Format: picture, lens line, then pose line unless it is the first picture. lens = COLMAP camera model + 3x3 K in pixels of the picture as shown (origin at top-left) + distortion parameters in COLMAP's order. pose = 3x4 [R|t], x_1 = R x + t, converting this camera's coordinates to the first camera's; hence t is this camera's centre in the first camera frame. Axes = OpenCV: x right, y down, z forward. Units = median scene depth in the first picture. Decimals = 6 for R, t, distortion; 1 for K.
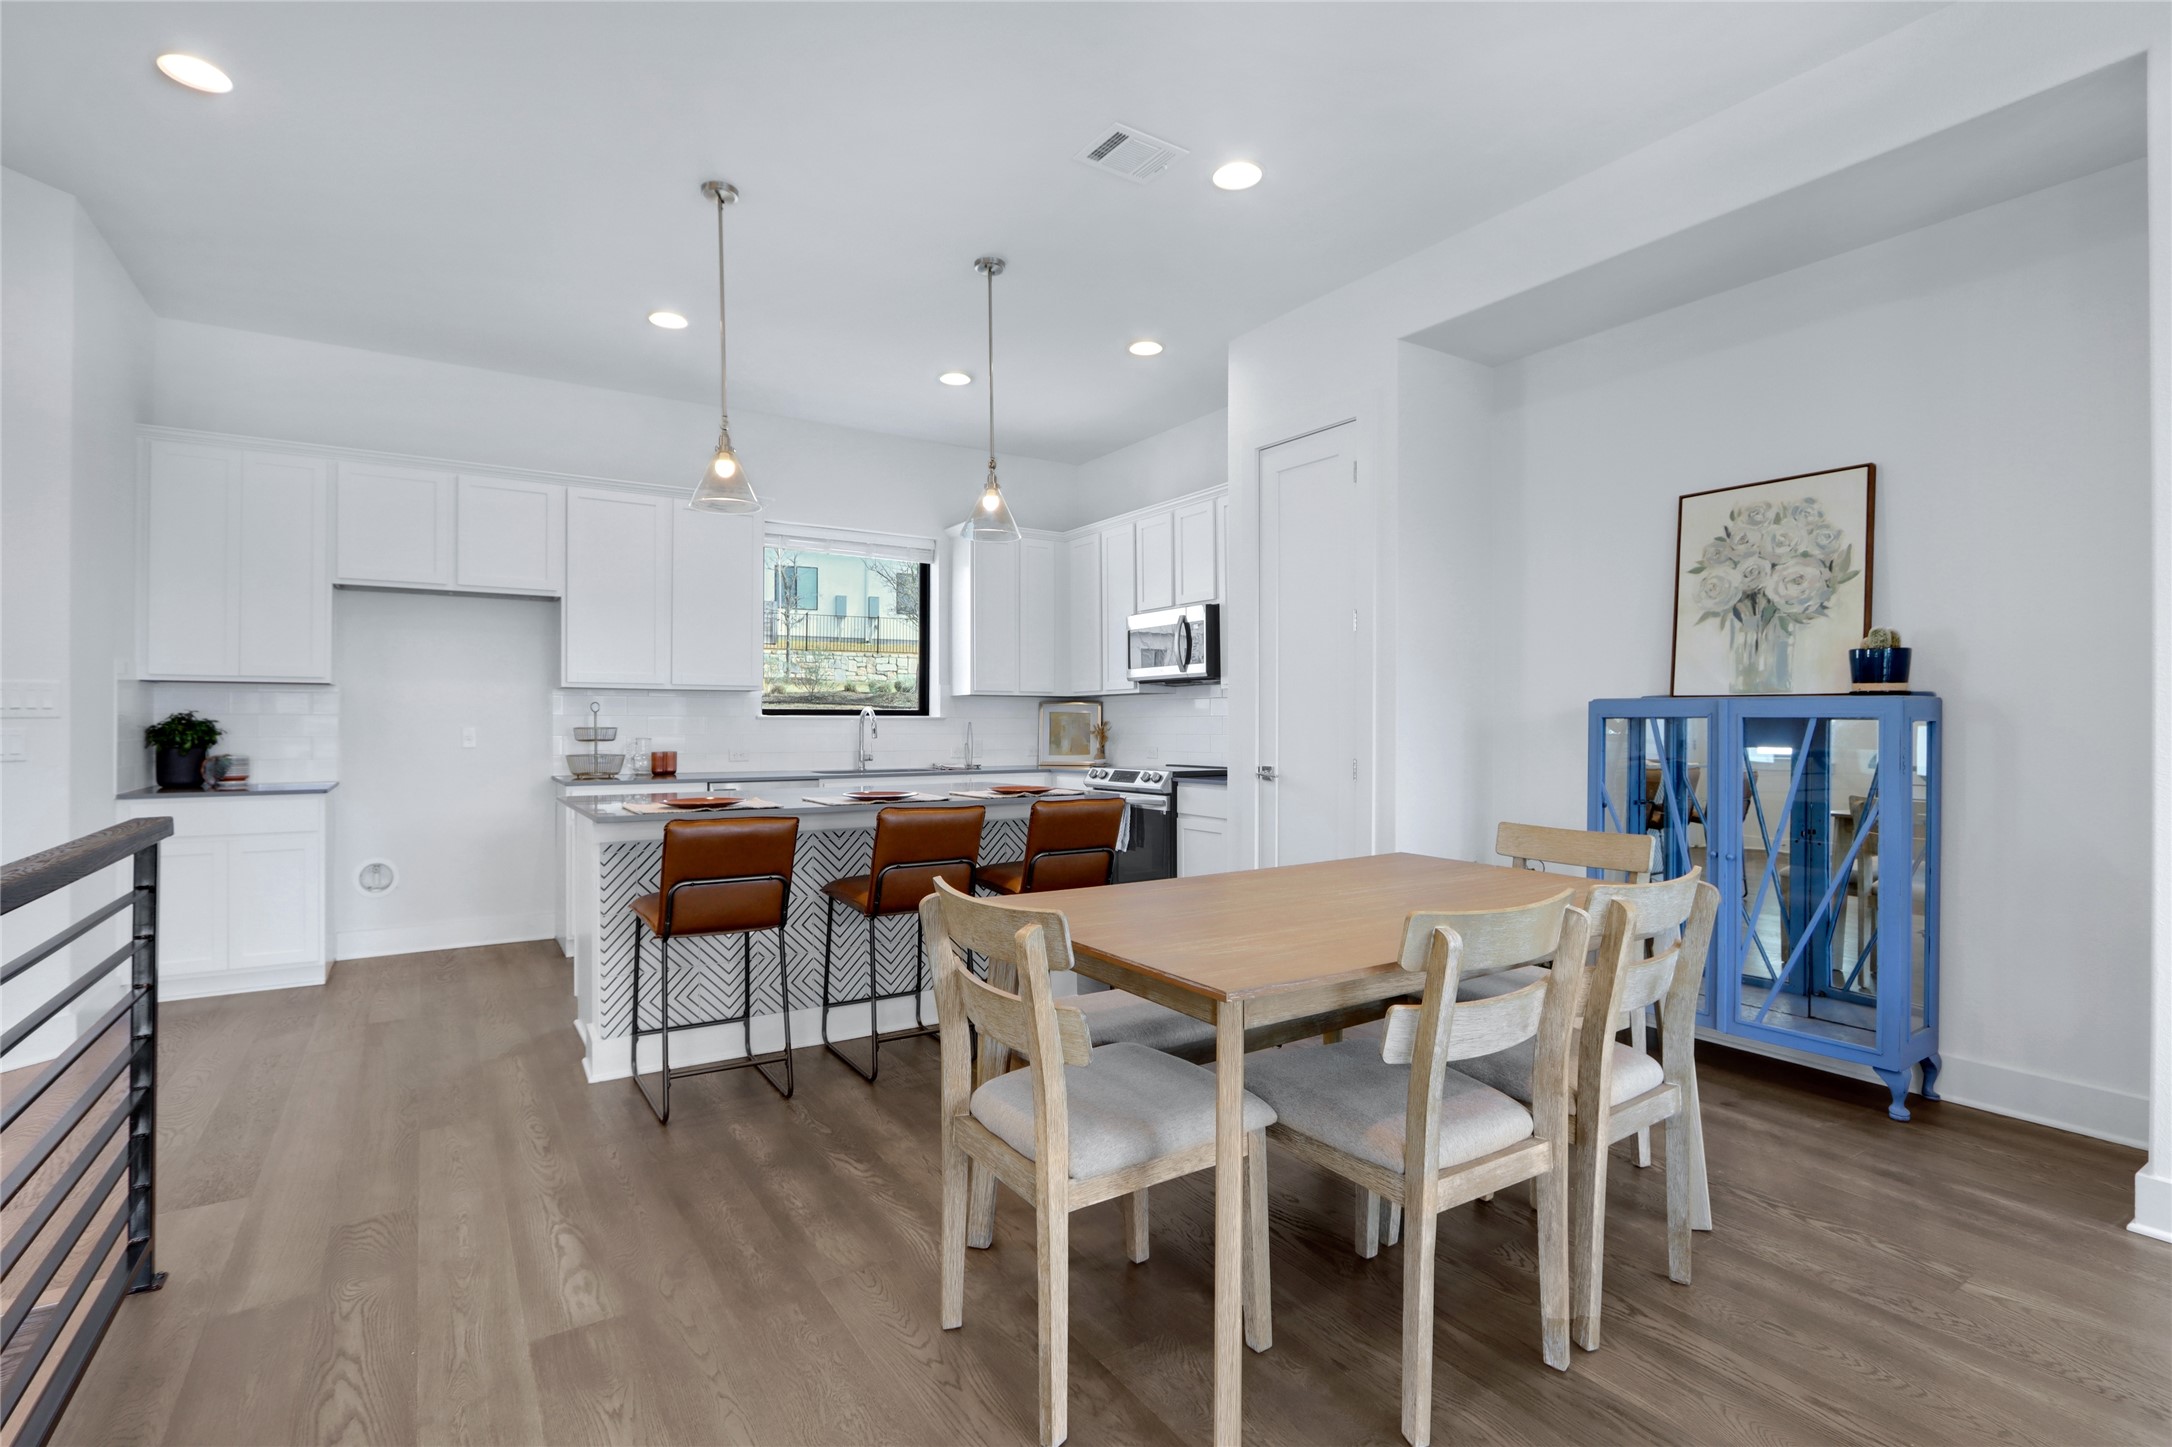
lens RADIAL K [[1051.1, 0, 1086.2], [0, 1051.1, 712.7], [0, 0, 1]] dist [-0.001744, -0.000786]
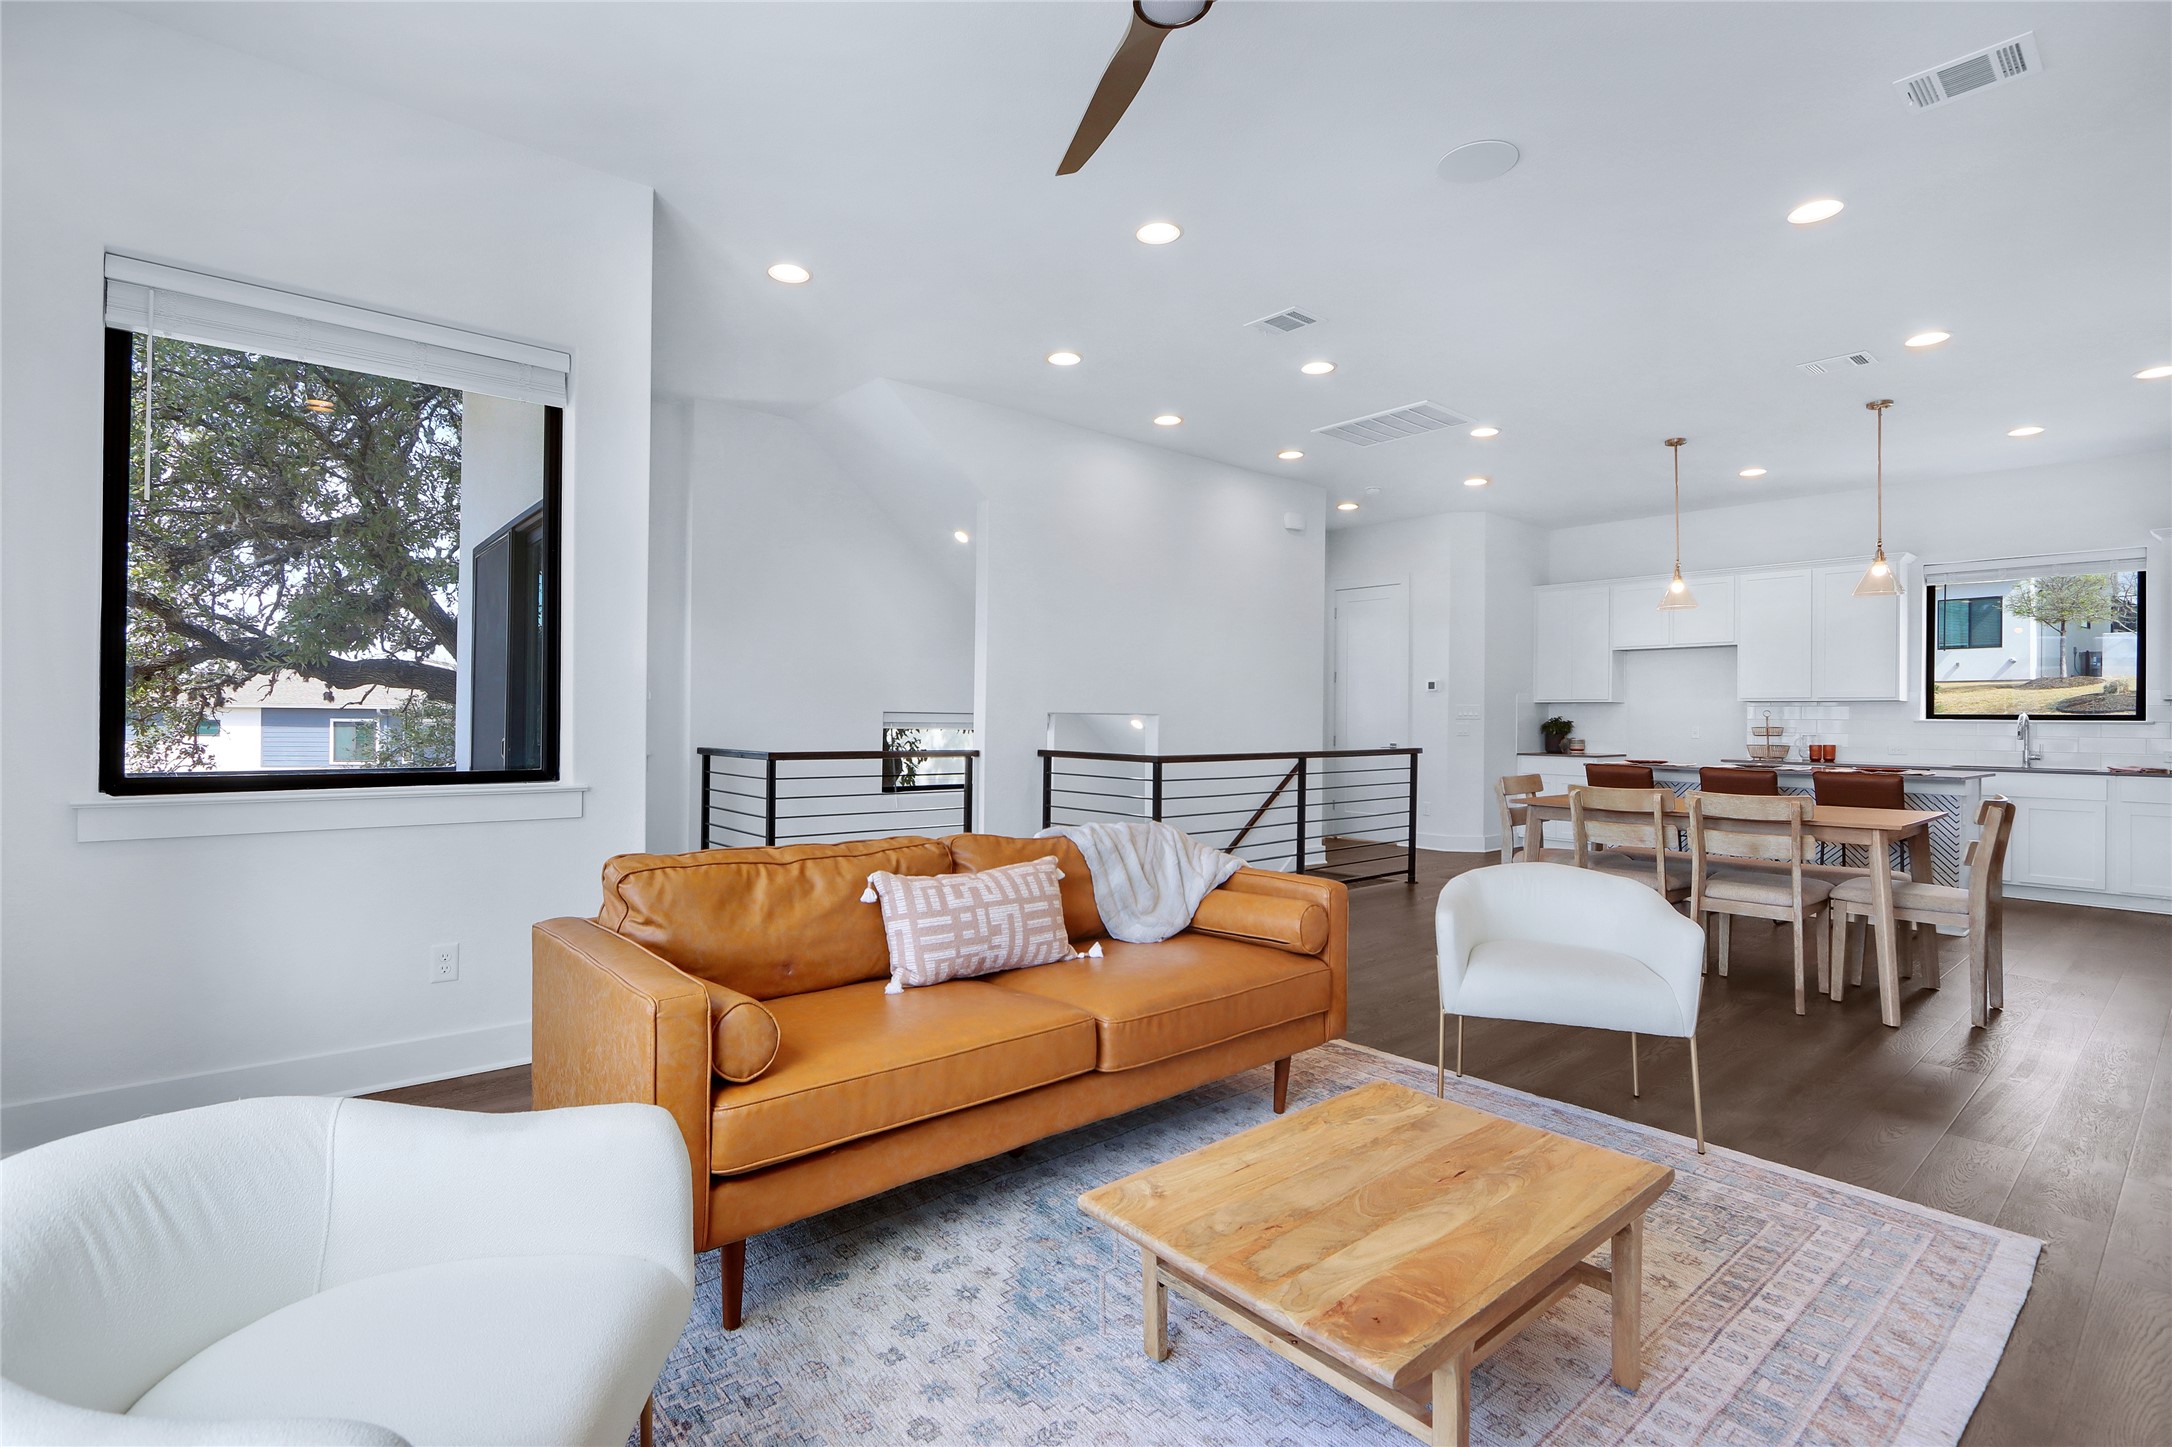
lens RADIAL K [[1051.1, 0, 1052.1], [0, 1051.1, 720.0], [0, 0, 1]] dist [-0.001744, -0.000786]
pose [[0.143610, 0.000261, -0.989634, 1.357763], [-0.002395, 0.999997, -0.000084, 0.009743], [0.989631, 0.002382, 0.143610, -0.378893]]
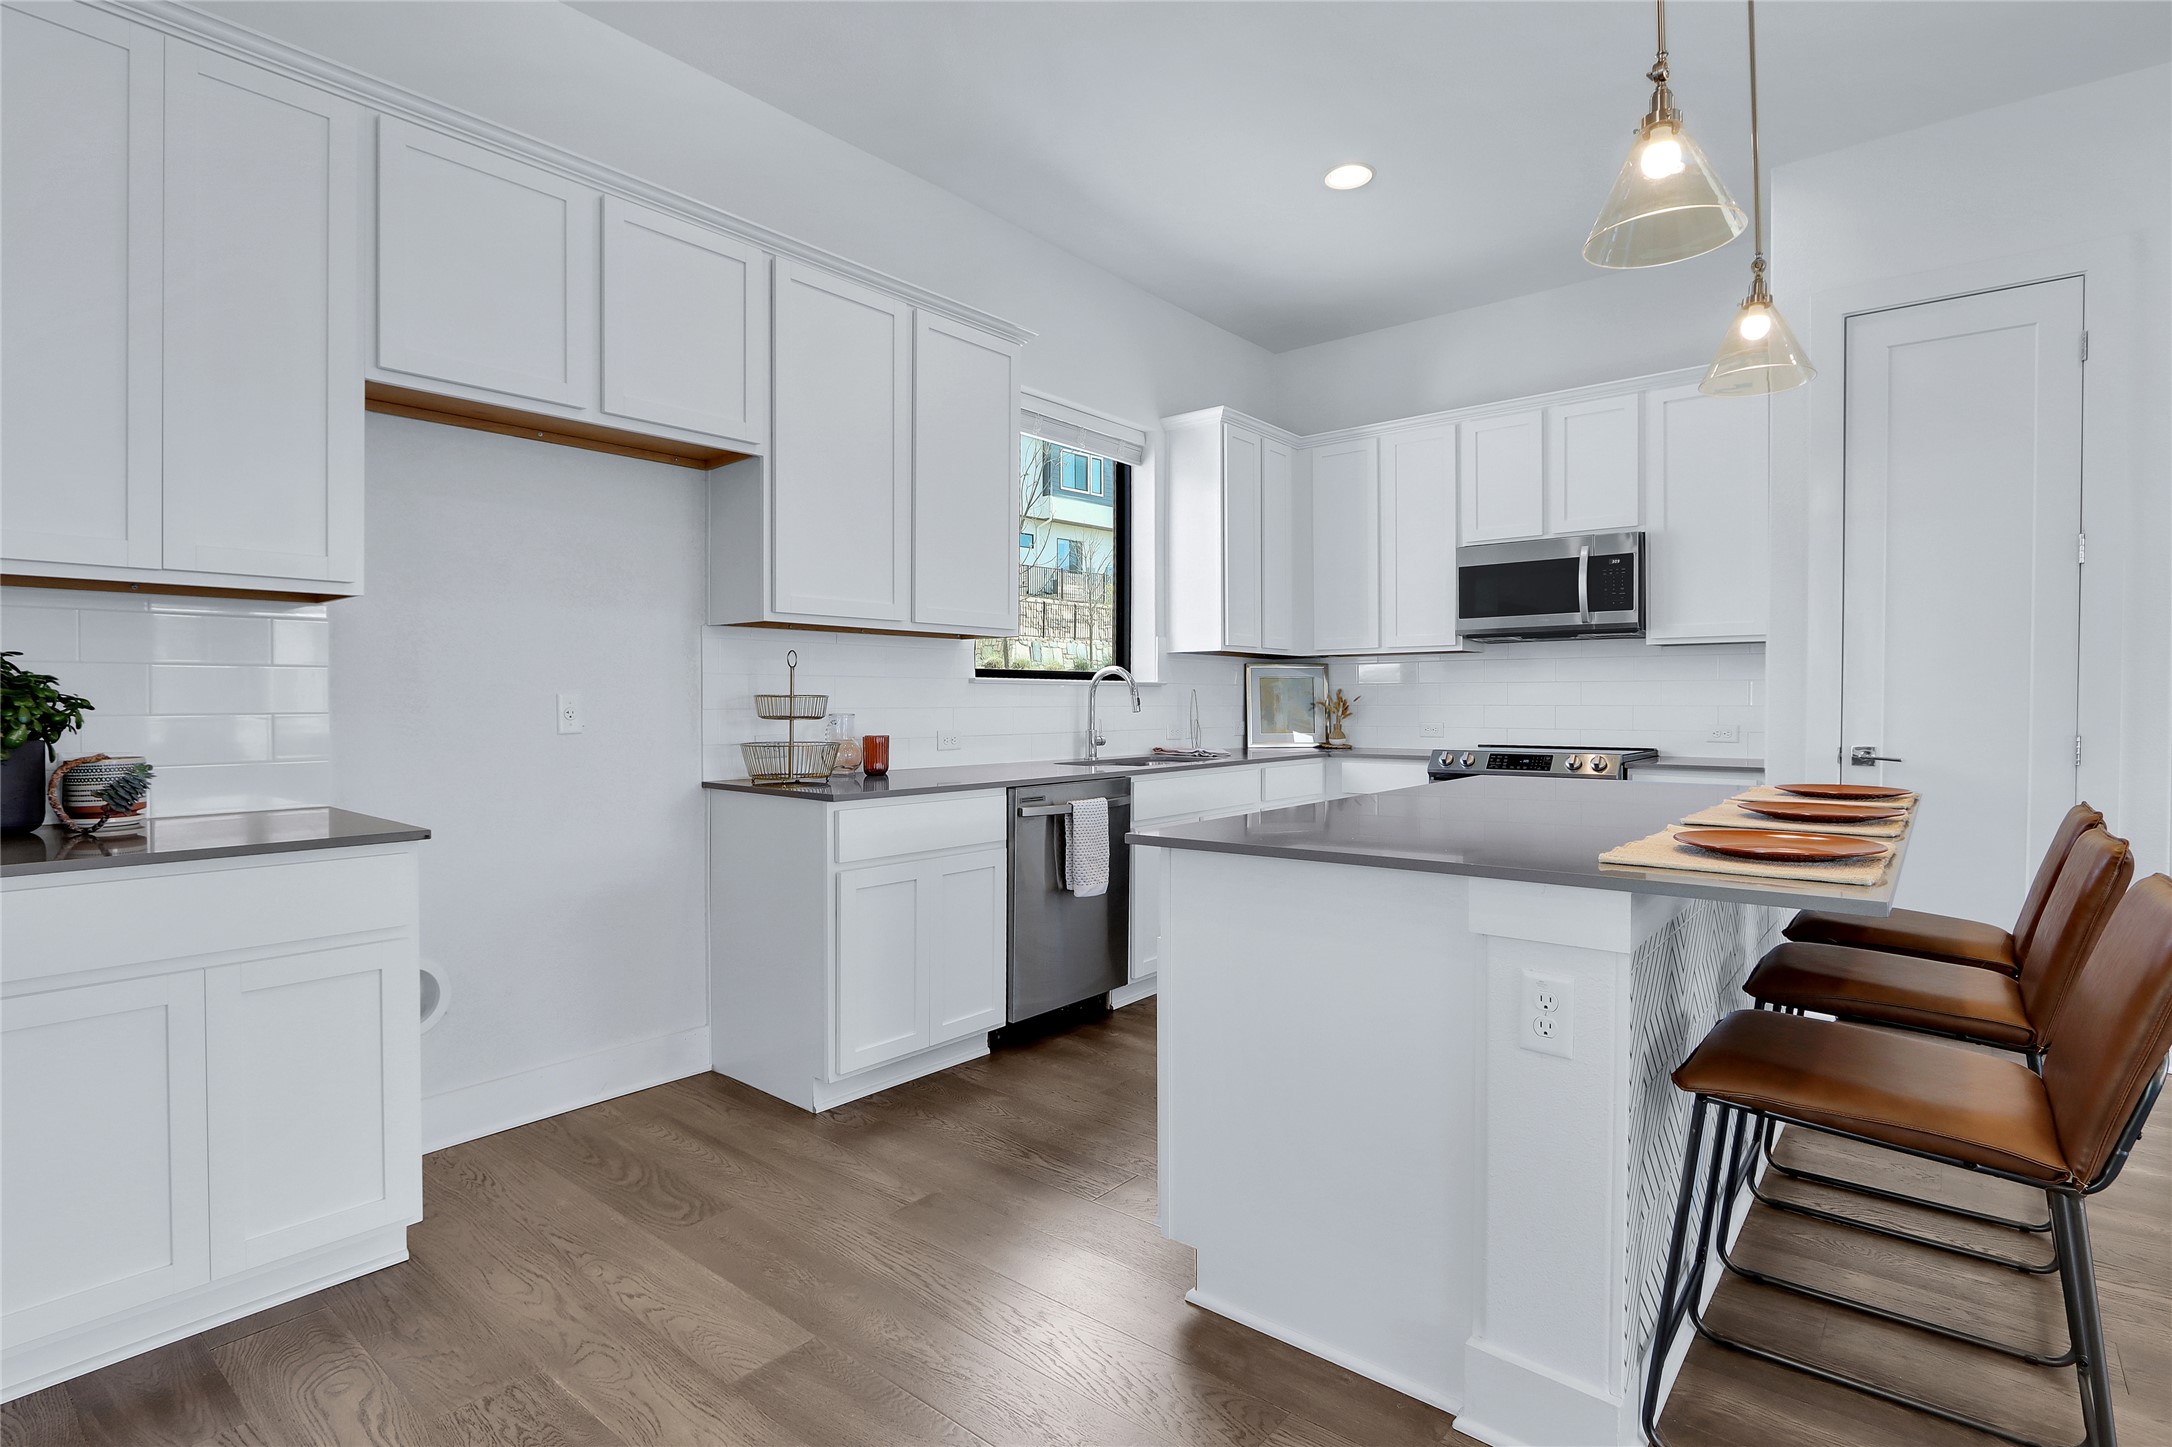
lens RADIAL K [[1051.1, 0, 1087.3], [0, 1051.1, 709.4], [0, 0, 1]] dist [-0.001744, -0.000786]
pose [[0.944344, -0.003647, 0.328939, -0.760824], [-0.002823, 0.999812, 0.019188, 0.016168], [-0.328947, -0.019048, 0.944156, 0.624943]]
